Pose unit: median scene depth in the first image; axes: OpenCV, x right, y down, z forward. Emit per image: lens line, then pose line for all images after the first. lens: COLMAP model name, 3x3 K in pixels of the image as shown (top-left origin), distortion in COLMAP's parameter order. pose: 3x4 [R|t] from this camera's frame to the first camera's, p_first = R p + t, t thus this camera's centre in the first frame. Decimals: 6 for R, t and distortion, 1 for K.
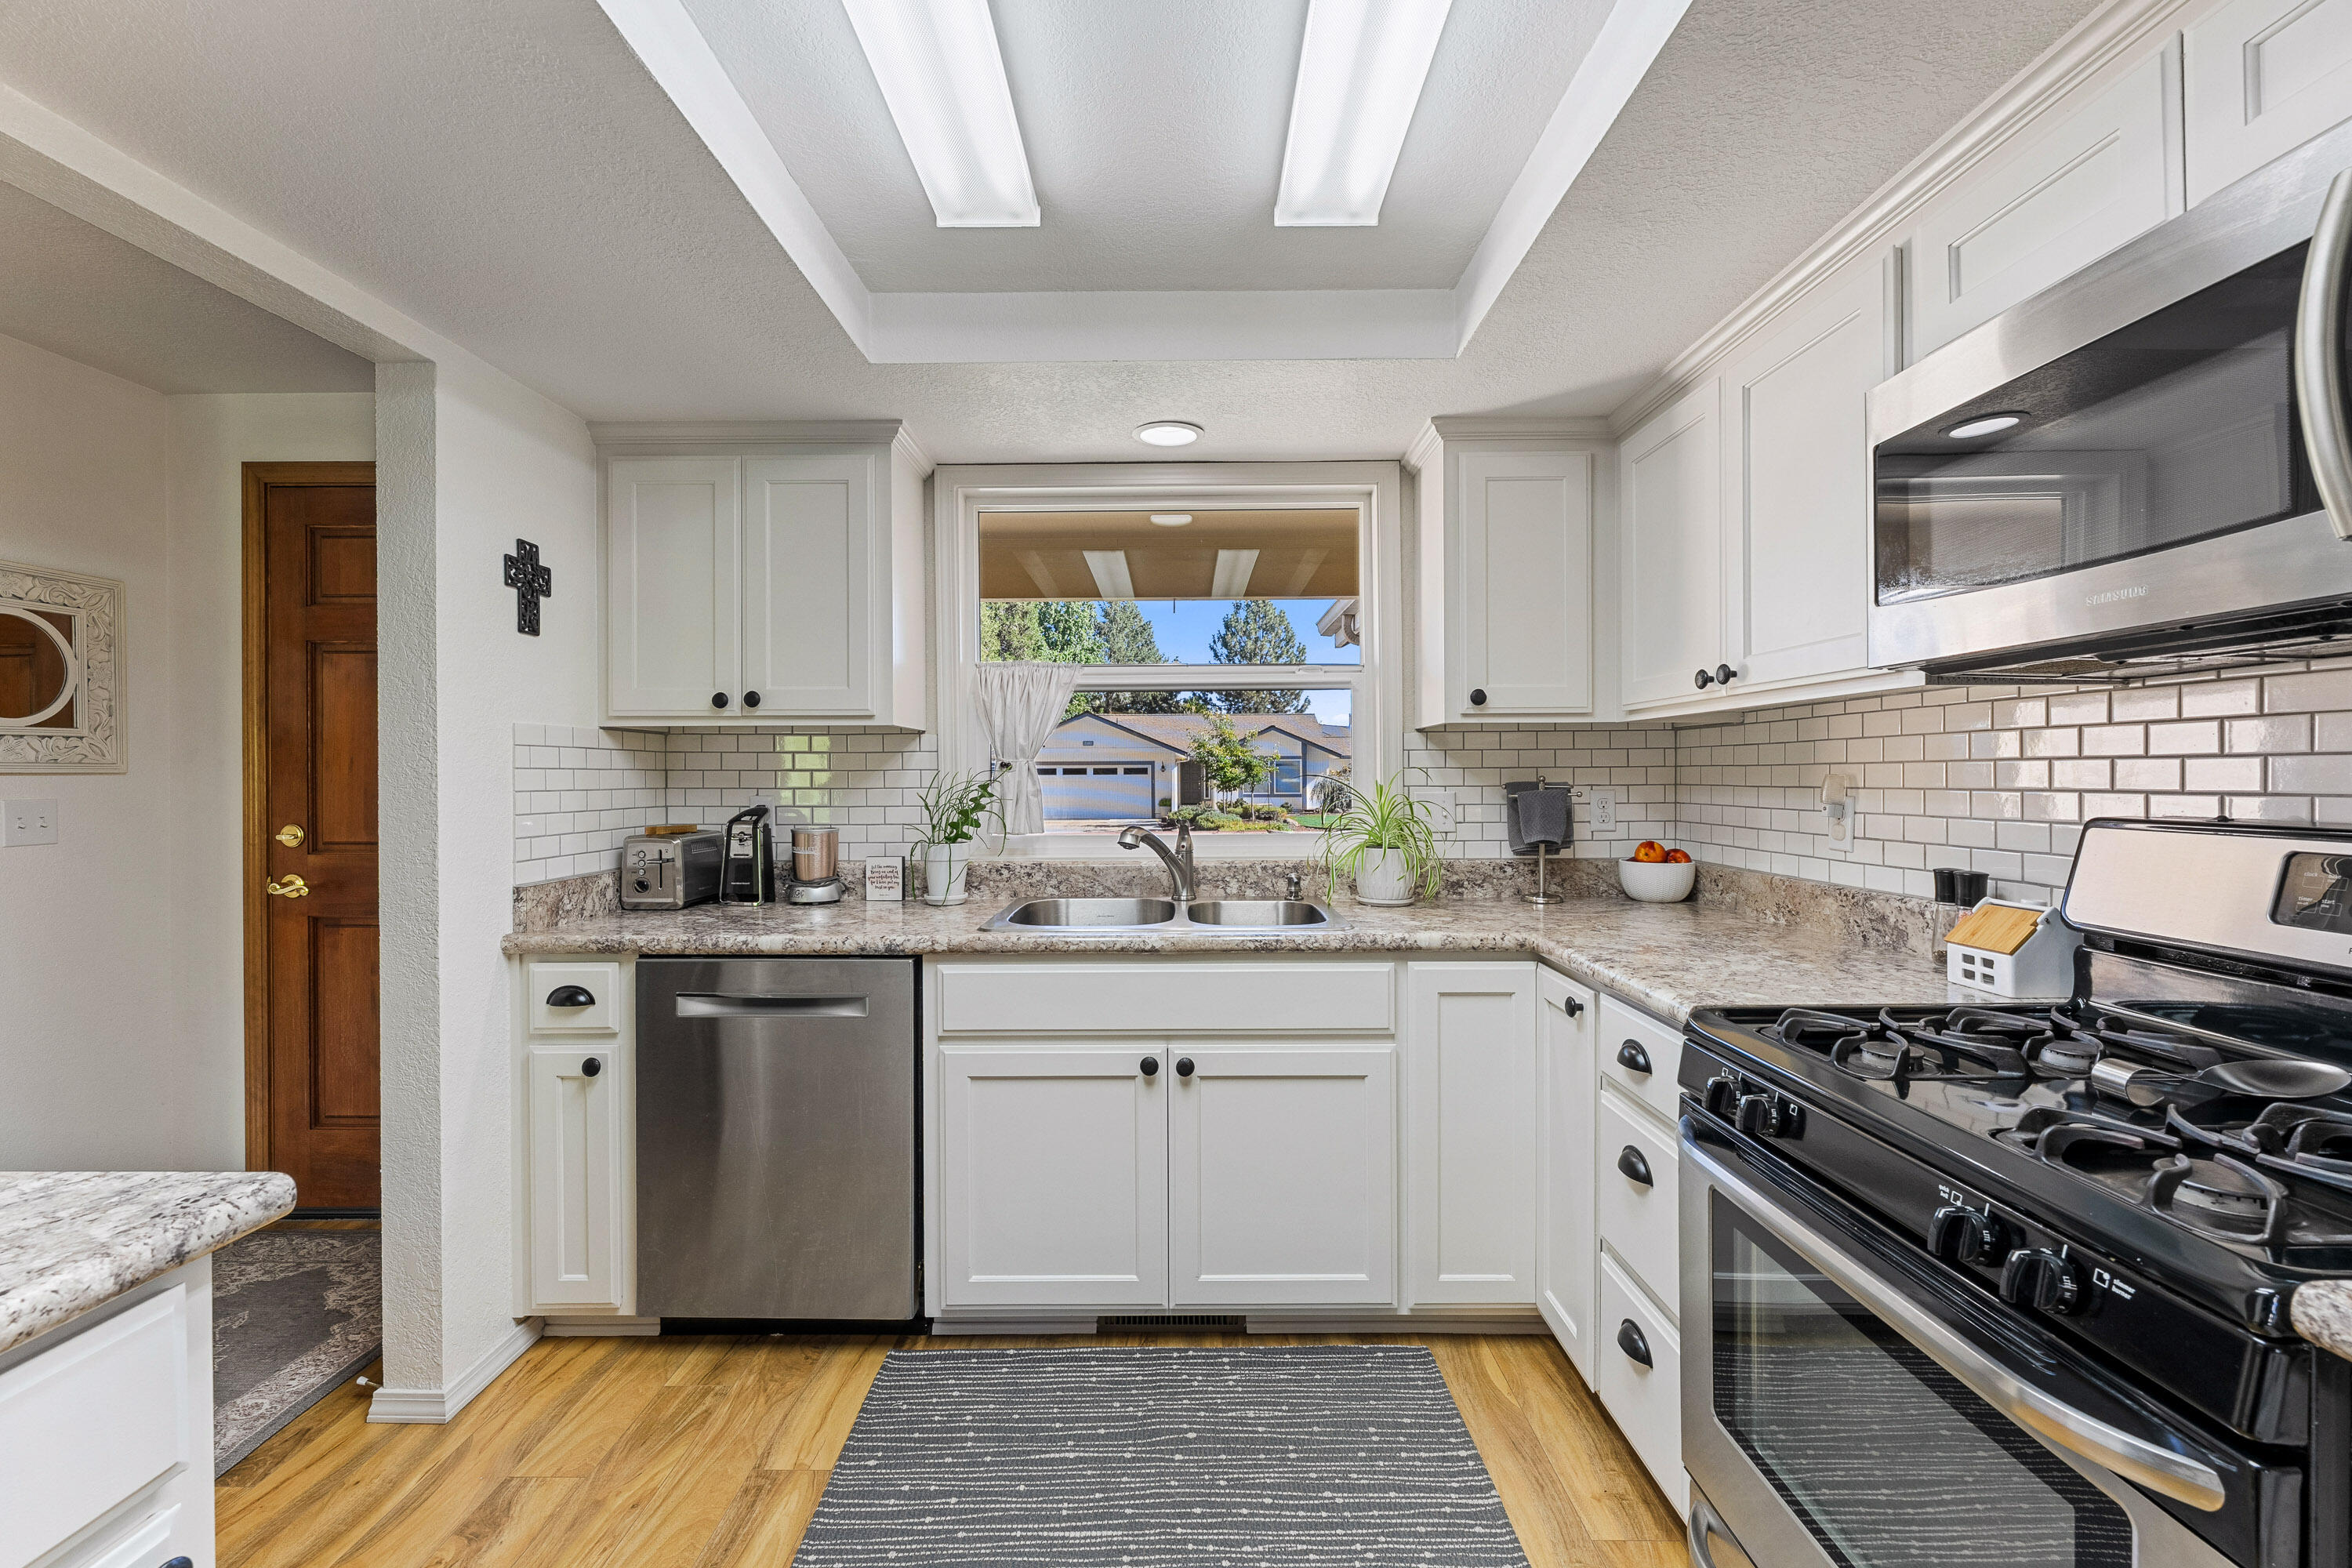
lens RADIAL K [[941.3, 0, 1178.8], [0, 941.3, 774.4], [0, 0, 1]] dist [-0.005270, 0.000056]
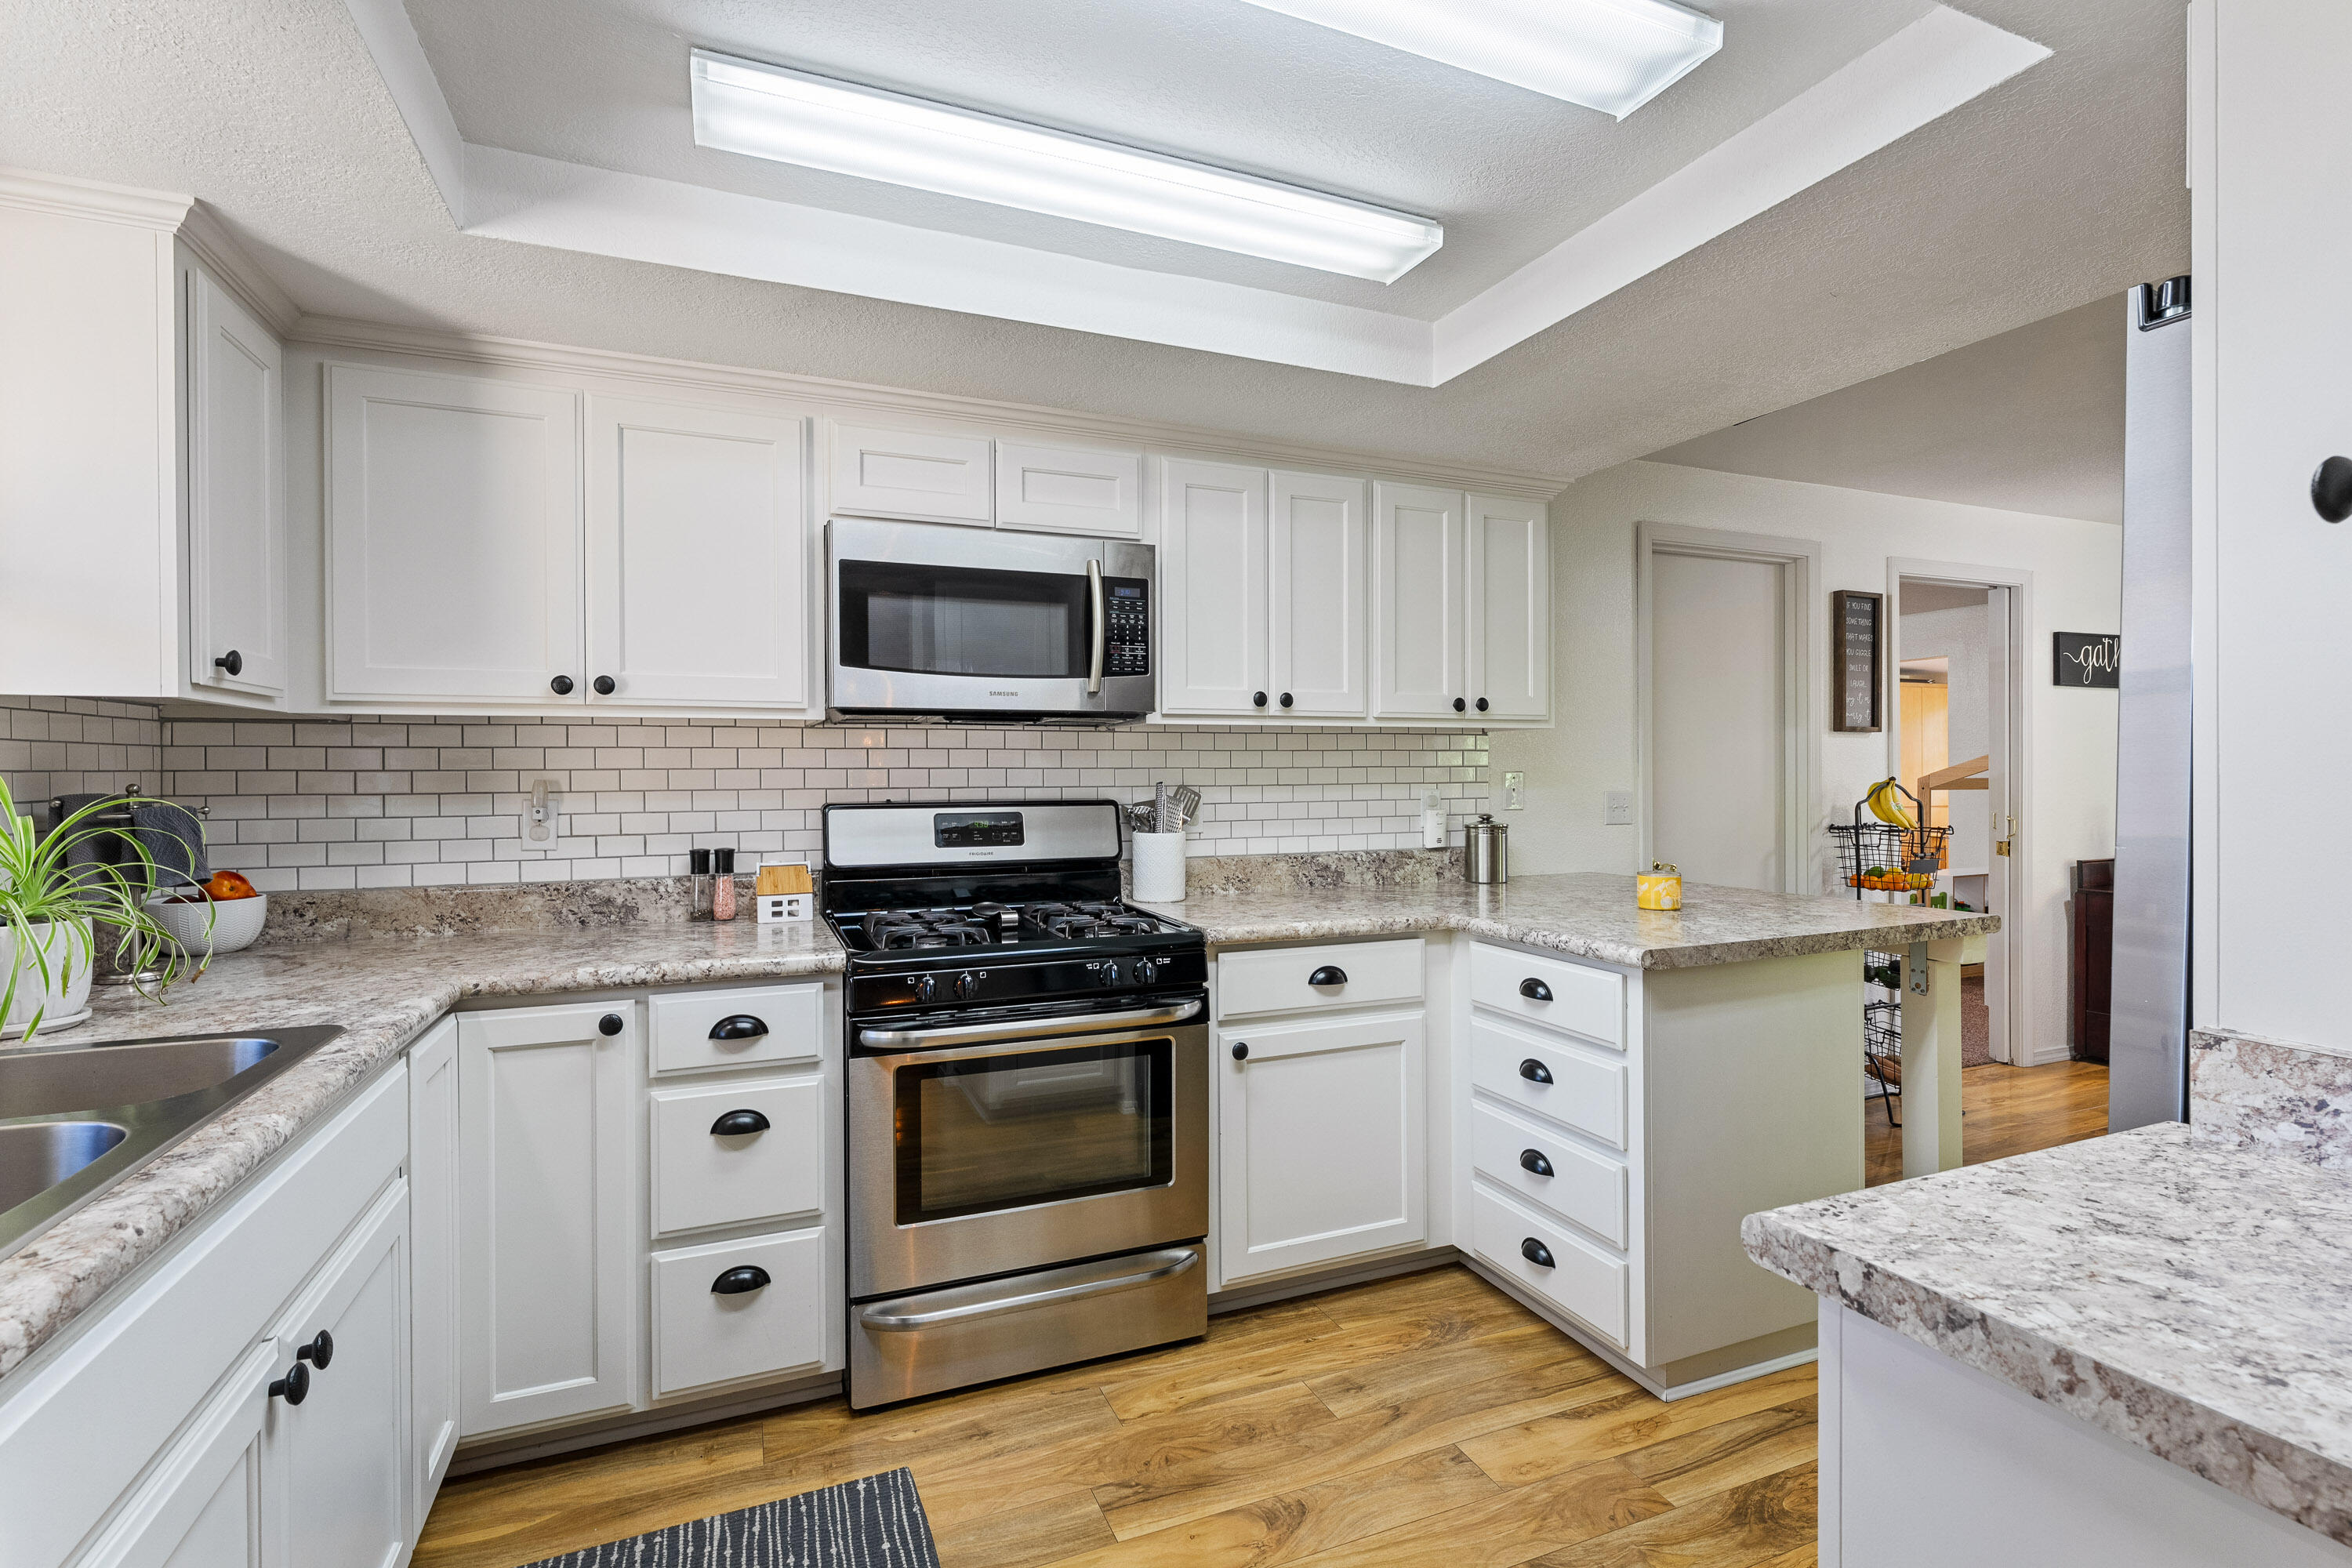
lens RADIAL K [[1066.6, 0, 1161.7], [0, 1066.6, 778.7], [0, 0, 1]] dist [-0.000161, 0.000291]
pose [[-0.369966, 0.000939, 0.929045, -0.646837], [0.005307, 0.999985, 0.001103, 0.000930], [-0.929030, 0.005339, -0.369965, 0.725423]]
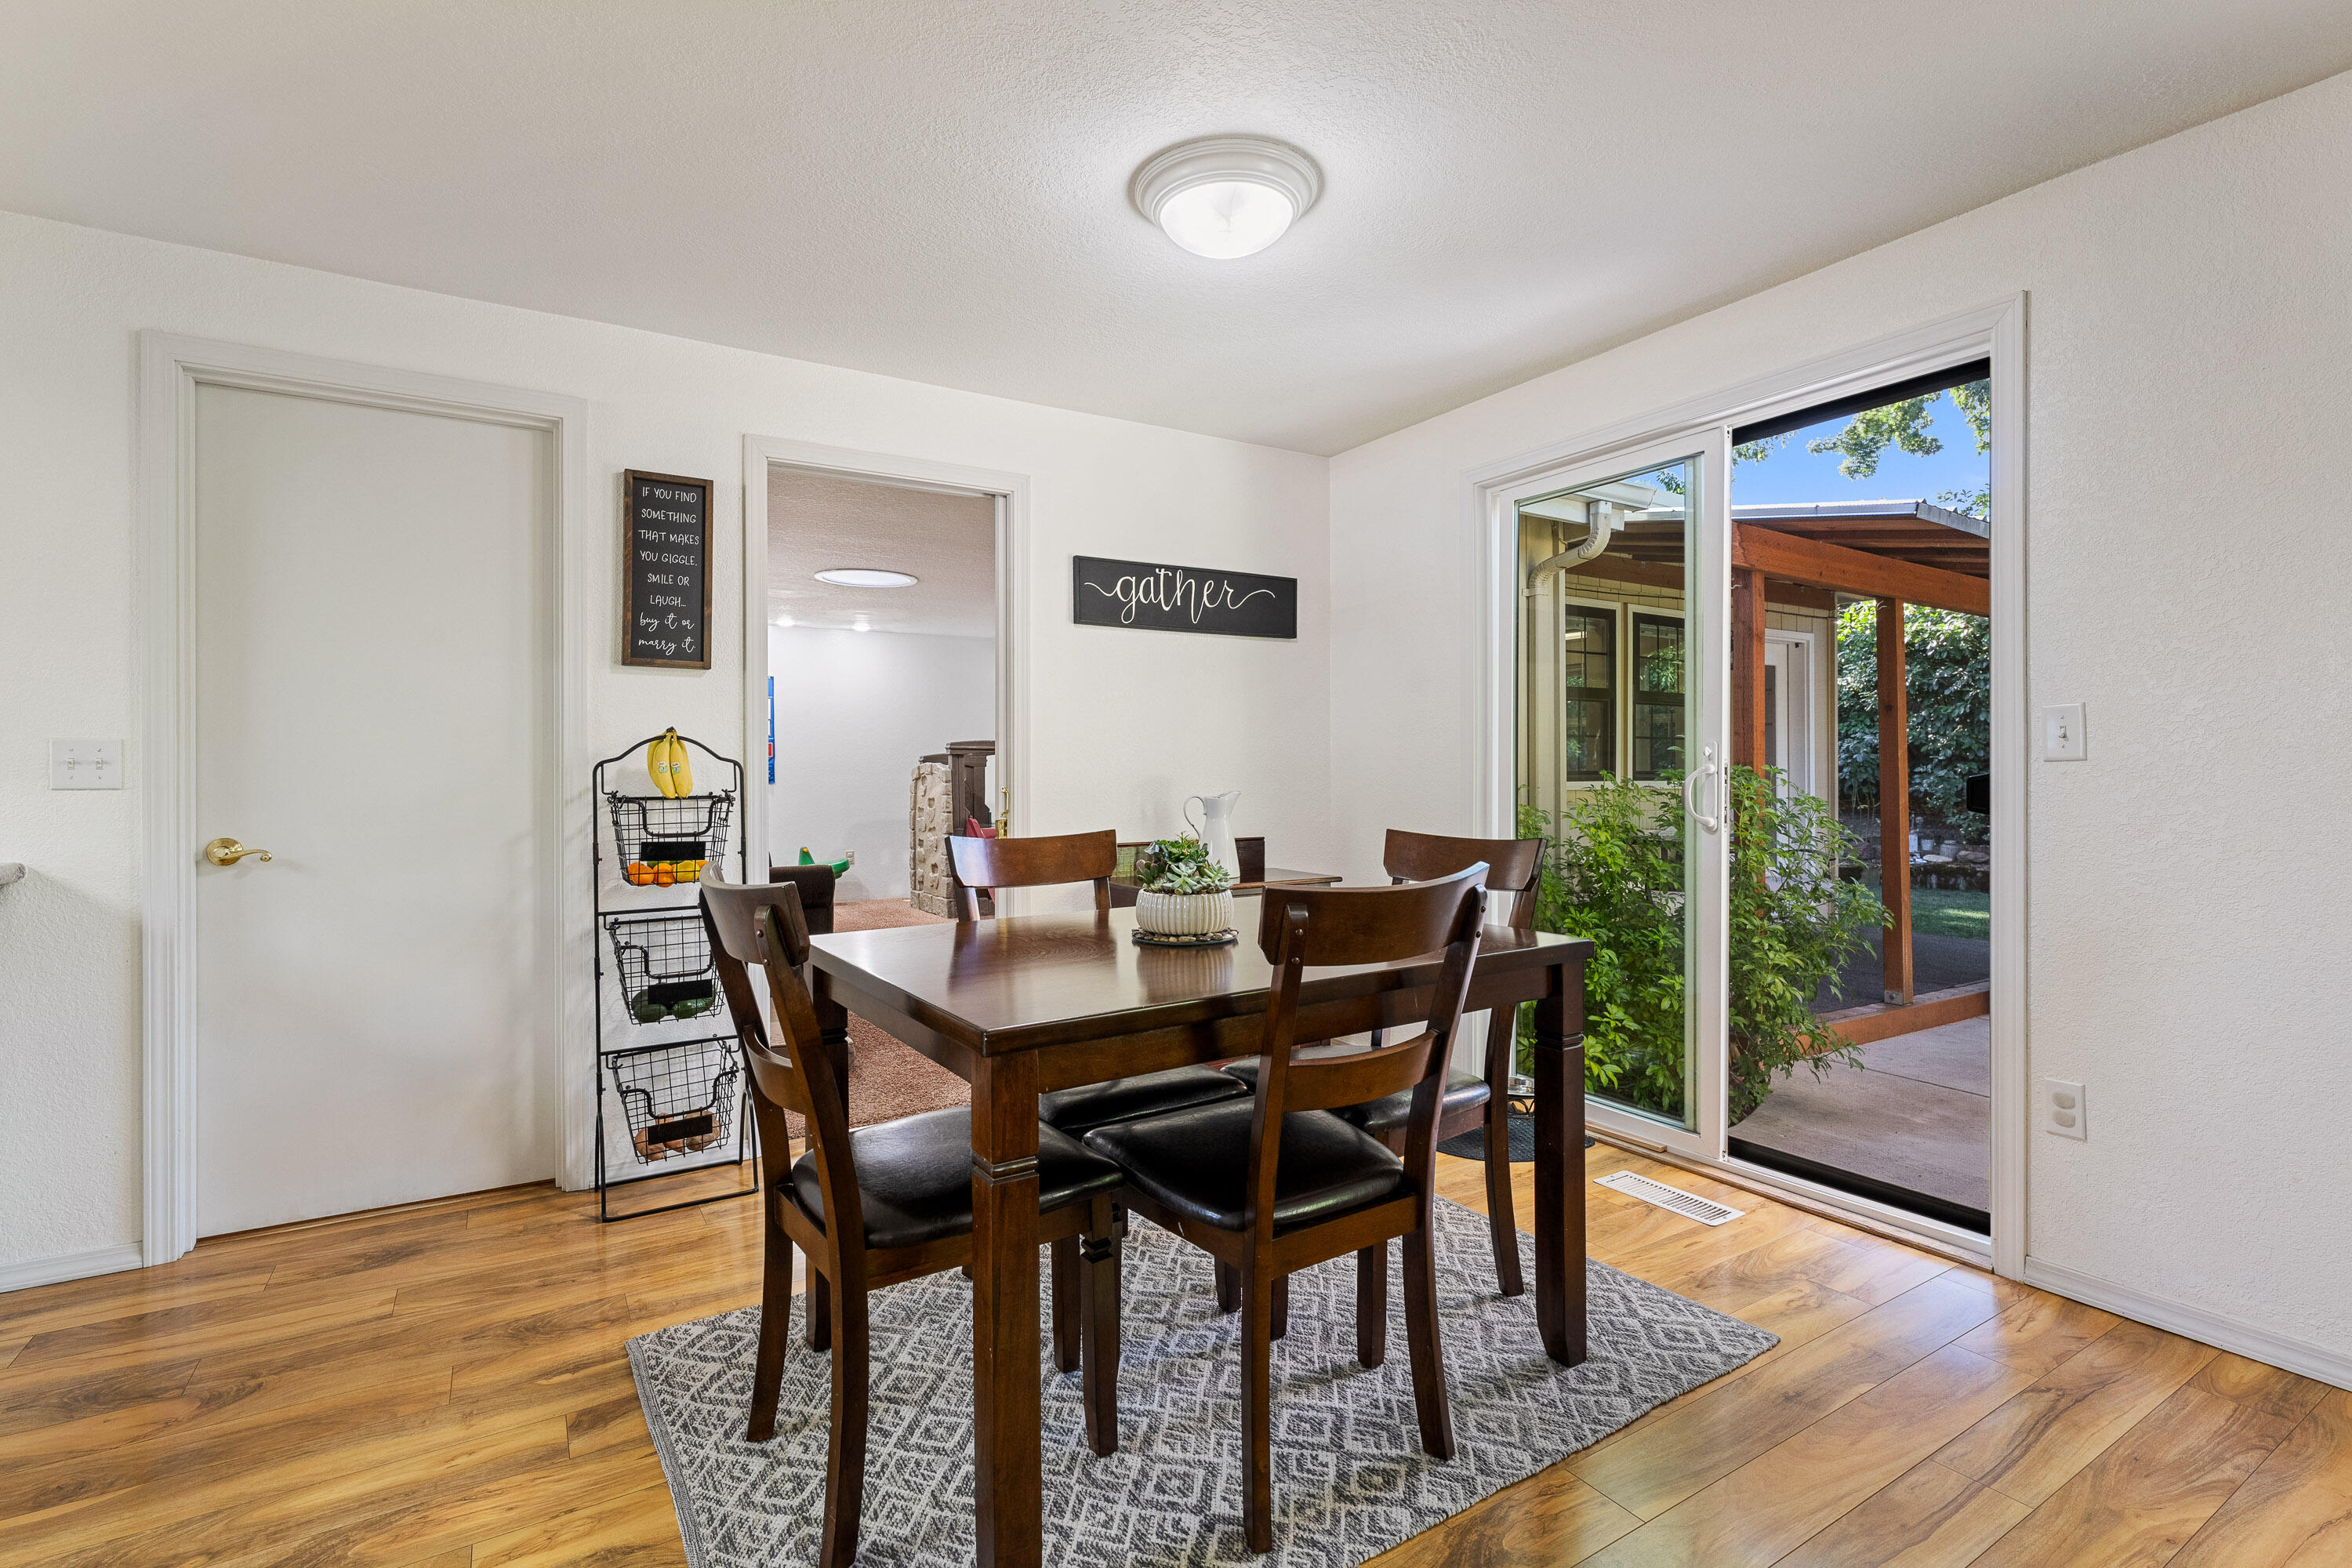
lens RADIAL K [[1066.6, 0, 1178.6], [0, 1066.6, 781.5], [0, 0, 1]] dist [-0.000161, 0.000291]
pose [[-0.537126, -0.012504, 0.843409, -0.873302], [0.003365, 0.999850, 0.016967, 0.053663], [-0.843495, 0.011952, -0.537004, -0.902019]]
